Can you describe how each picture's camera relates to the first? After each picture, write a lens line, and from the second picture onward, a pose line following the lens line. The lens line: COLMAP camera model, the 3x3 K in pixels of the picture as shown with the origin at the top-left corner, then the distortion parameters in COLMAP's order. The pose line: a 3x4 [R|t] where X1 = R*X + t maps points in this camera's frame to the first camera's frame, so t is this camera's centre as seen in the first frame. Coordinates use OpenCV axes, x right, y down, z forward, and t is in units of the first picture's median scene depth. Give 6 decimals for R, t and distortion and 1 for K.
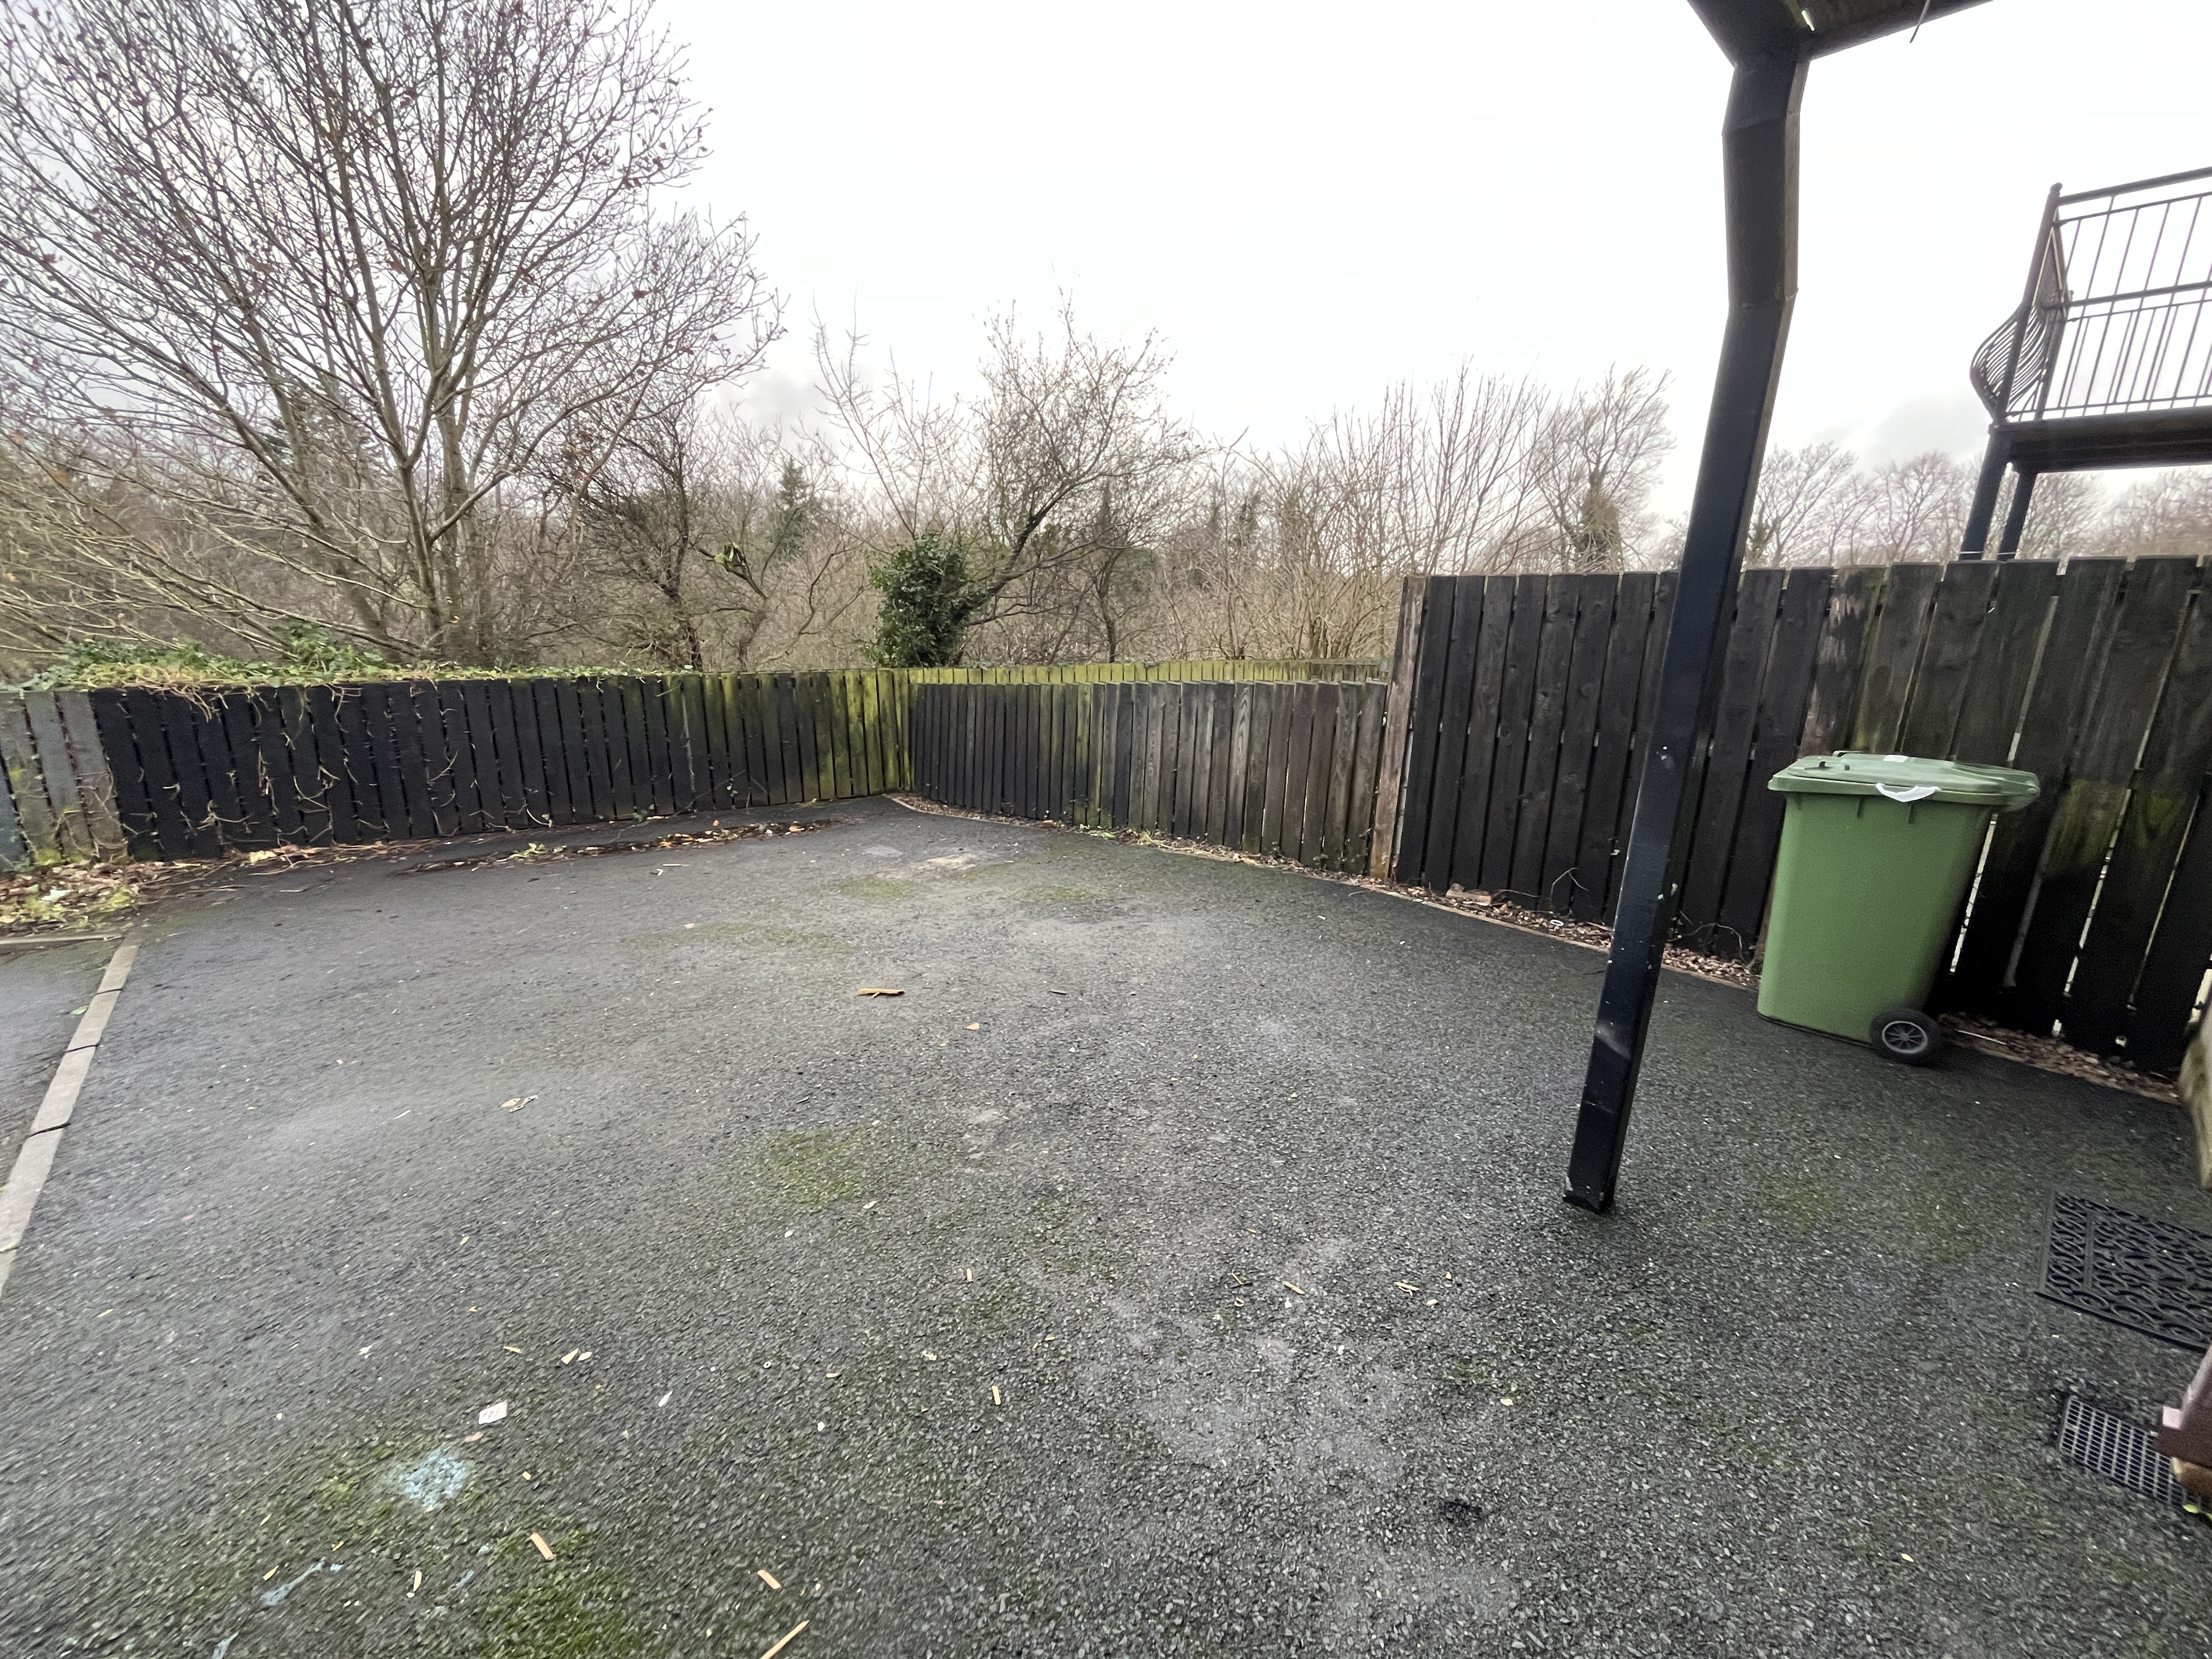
lens RADIAL K [[897.1, 0, 1094.2], [0, 897.1, 830.3], [0, 0, 1]] dist [-0.002173, -0.001595]
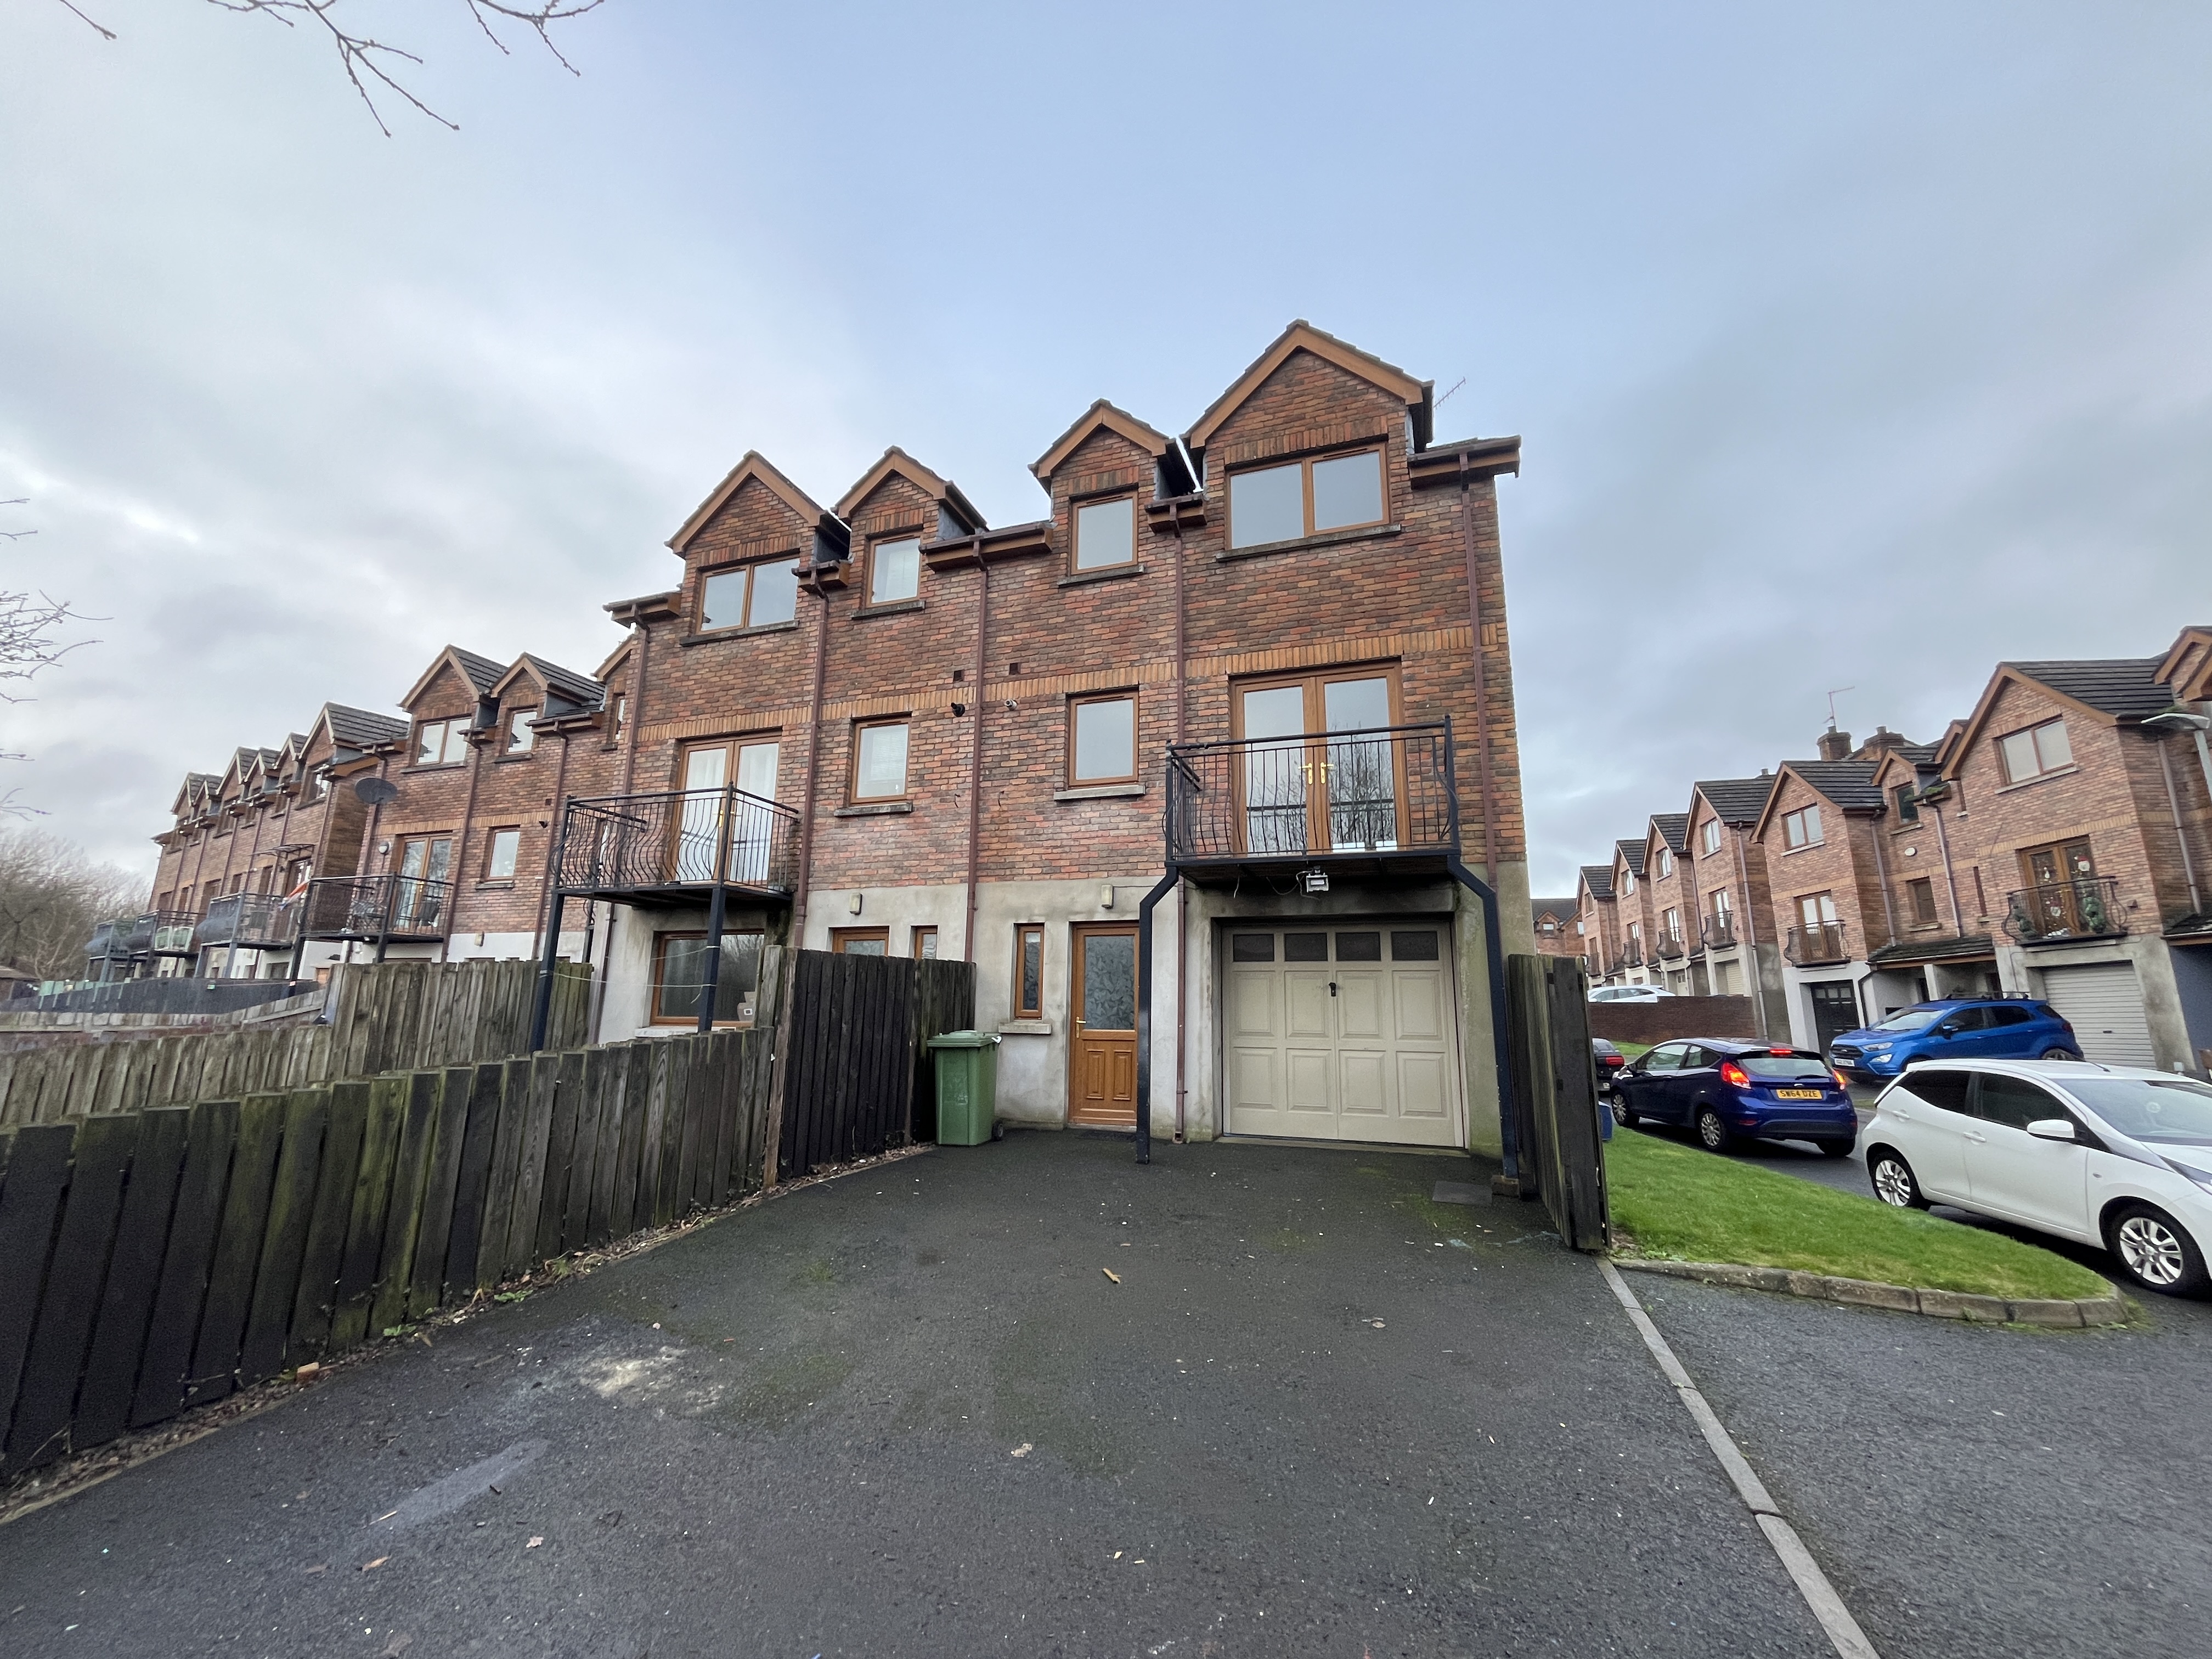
lens RADIAL K [[897.1, 0, 1101.9], [0, 897.1, 826.4], [0, 0, 1]] dist [-0.002173, -0.001595]
pose [[-0.472083, 0.156390, 0.867571, -0.918457], [0.203148, 0.976950, -0.065566, -0.225993], [-0.857828, 0.145292, -0.492972, 1.009801]]
